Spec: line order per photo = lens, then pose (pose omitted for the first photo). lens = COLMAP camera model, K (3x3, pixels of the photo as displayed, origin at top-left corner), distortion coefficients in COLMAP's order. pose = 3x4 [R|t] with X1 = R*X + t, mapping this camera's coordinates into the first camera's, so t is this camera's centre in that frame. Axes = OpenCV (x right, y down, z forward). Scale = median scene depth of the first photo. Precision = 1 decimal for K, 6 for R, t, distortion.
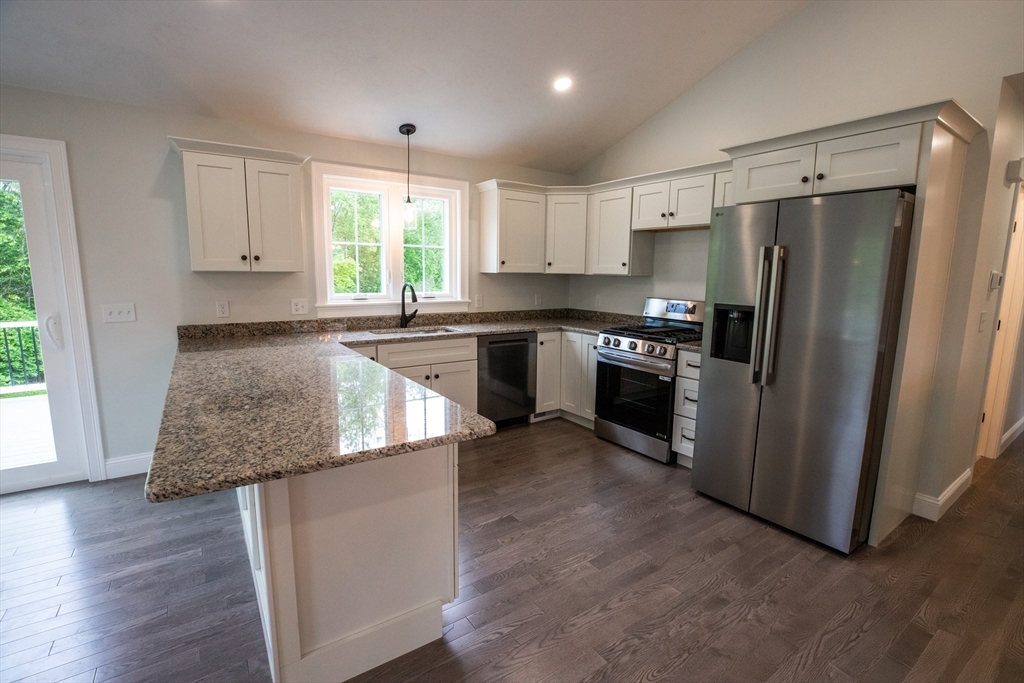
lens RADIAL K [[467.5, 0, 521.4], [0, 467.5, 340.3], [0, 0, 1]] dist [-0.046421, 0.014168]
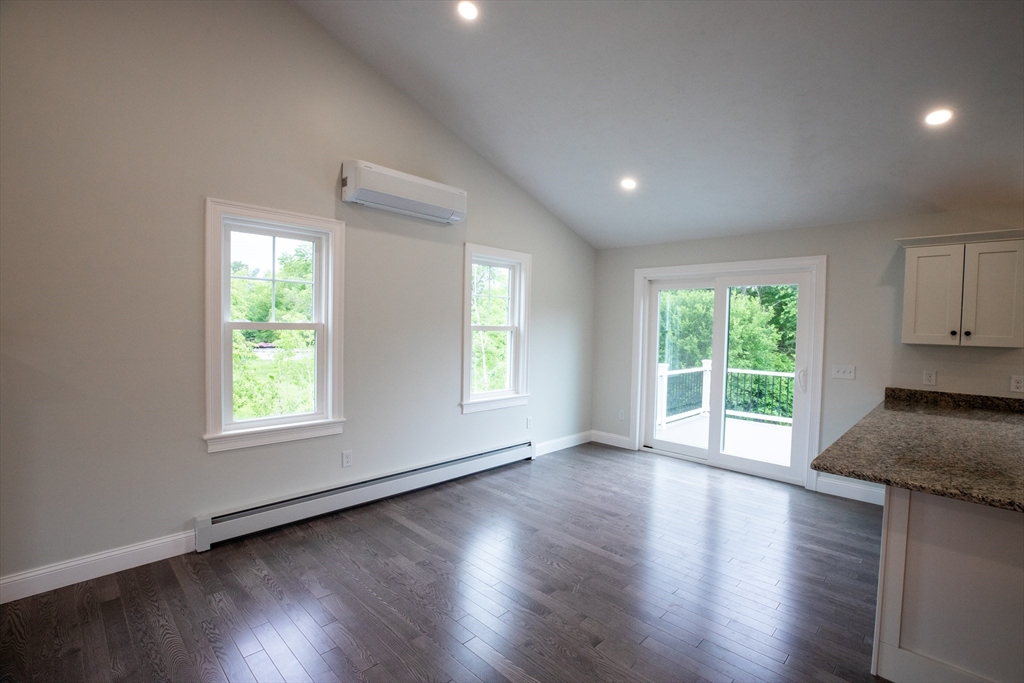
lens RADIAL K [[467.5, 0, 521.4], [0, 467.5, 340.3], [0, 0, 1]] dist [-0.046421, 0.014168]
pose [[0.189118, 0.021898, -0.981710, 0.266507], [-0.163342, 0.986524, -0.009461, 0.015944], [0.968274, 0.162144, 0.190147, -0.200315]]
